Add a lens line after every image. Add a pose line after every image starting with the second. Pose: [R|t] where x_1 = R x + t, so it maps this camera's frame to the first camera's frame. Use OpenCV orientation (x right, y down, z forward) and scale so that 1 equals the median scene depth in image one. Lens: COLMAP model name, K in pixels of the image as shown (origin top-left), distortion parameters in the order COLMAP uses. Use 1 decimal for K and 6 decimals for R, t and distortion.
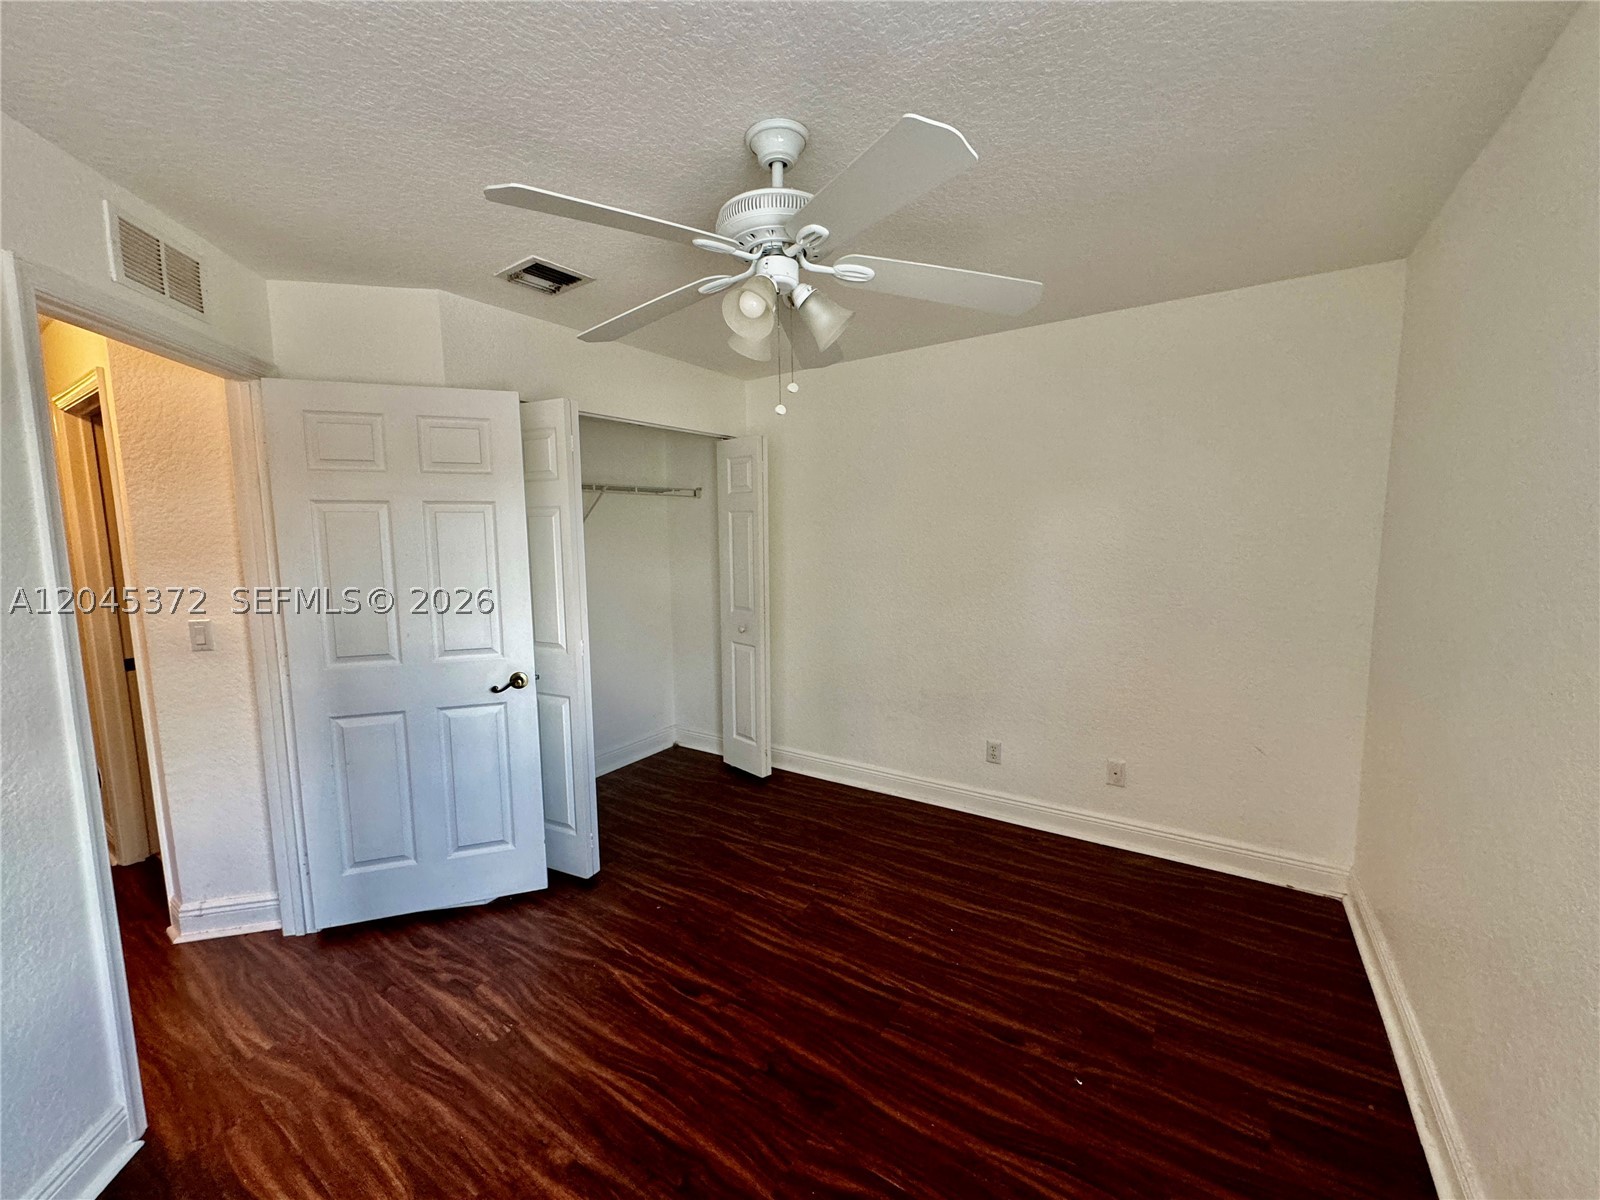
lens RADIAL K [[637.2, 0, 800.8], [0, 637.2, 601.5], [0, 0, 1]] dist [-0.001993, 0.000210]
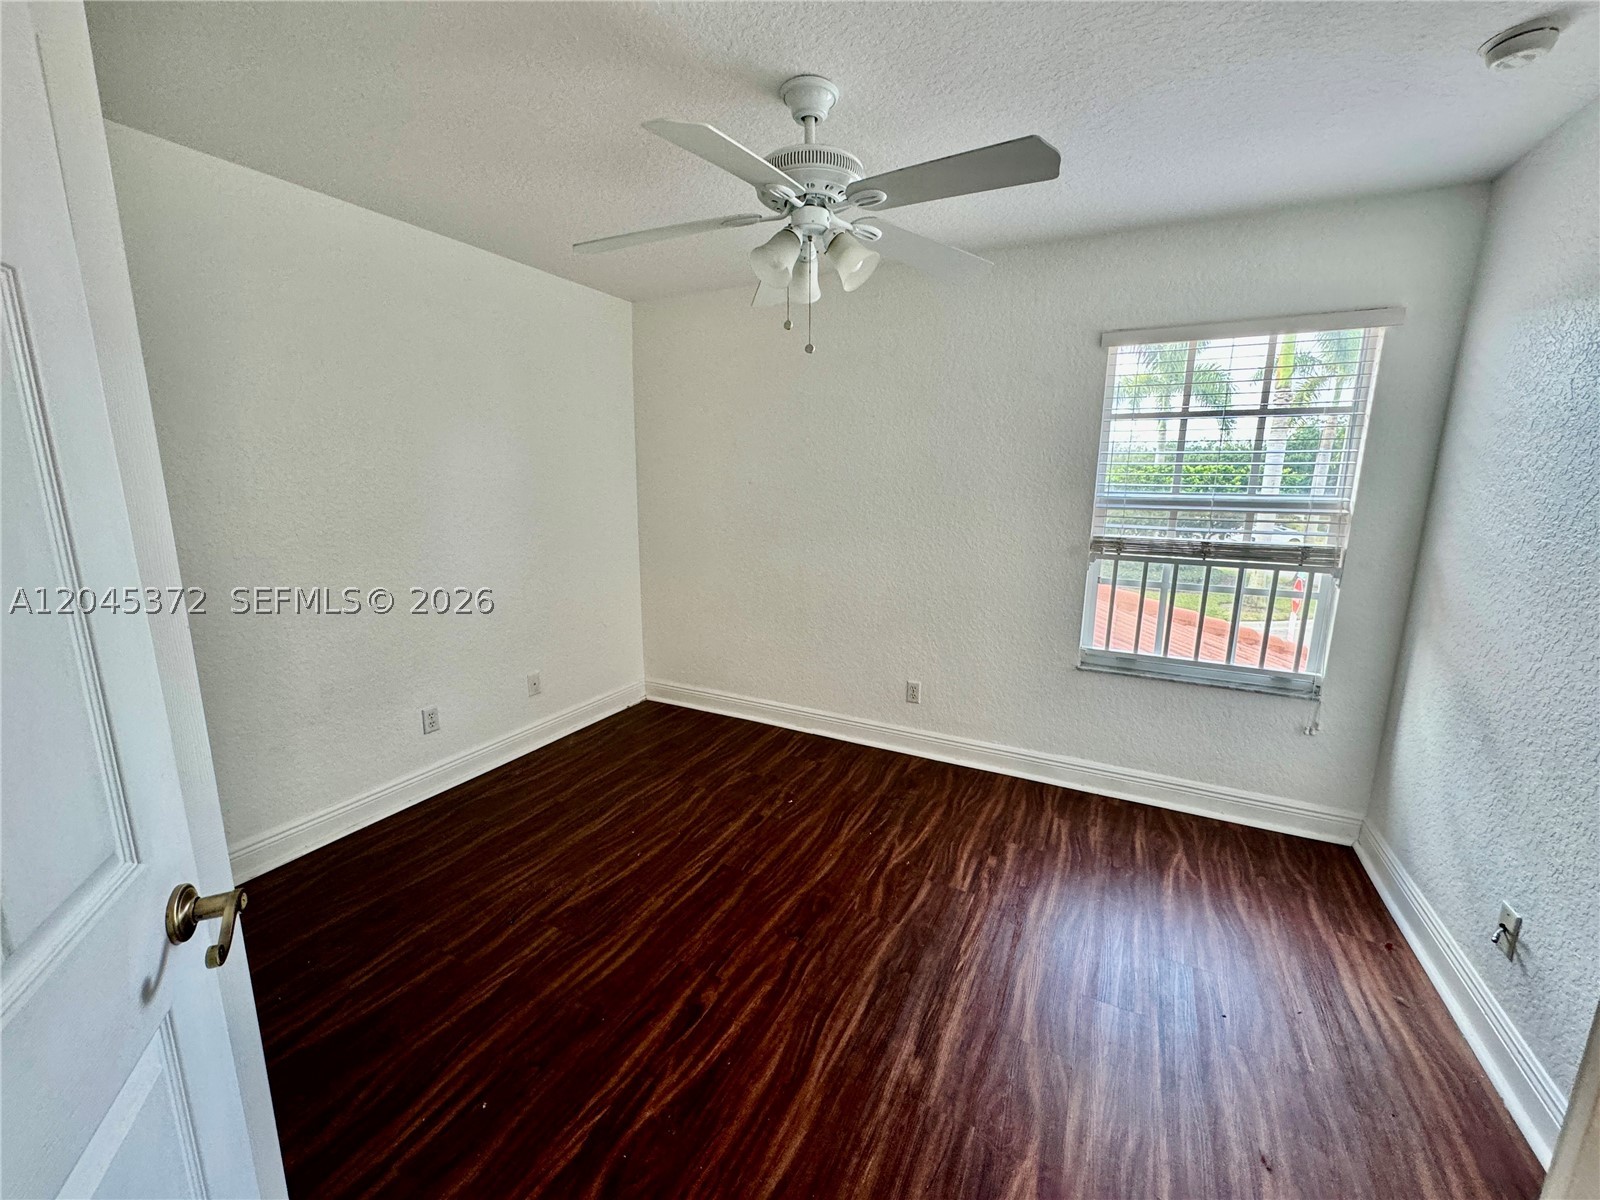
lens RADIAL K [[637.2, 0, 806.1], [0, 637.2, 601.9], [0, 0, 1]] dist [-0.001993, 0.000210]
pose [[-0.117307, -0.180738, 0.976511, -0.922615], [0.101382, 0.975983, 0.192819, -0.058166], [-0.987907, 0.121620, -0.096166, 0.889634]]
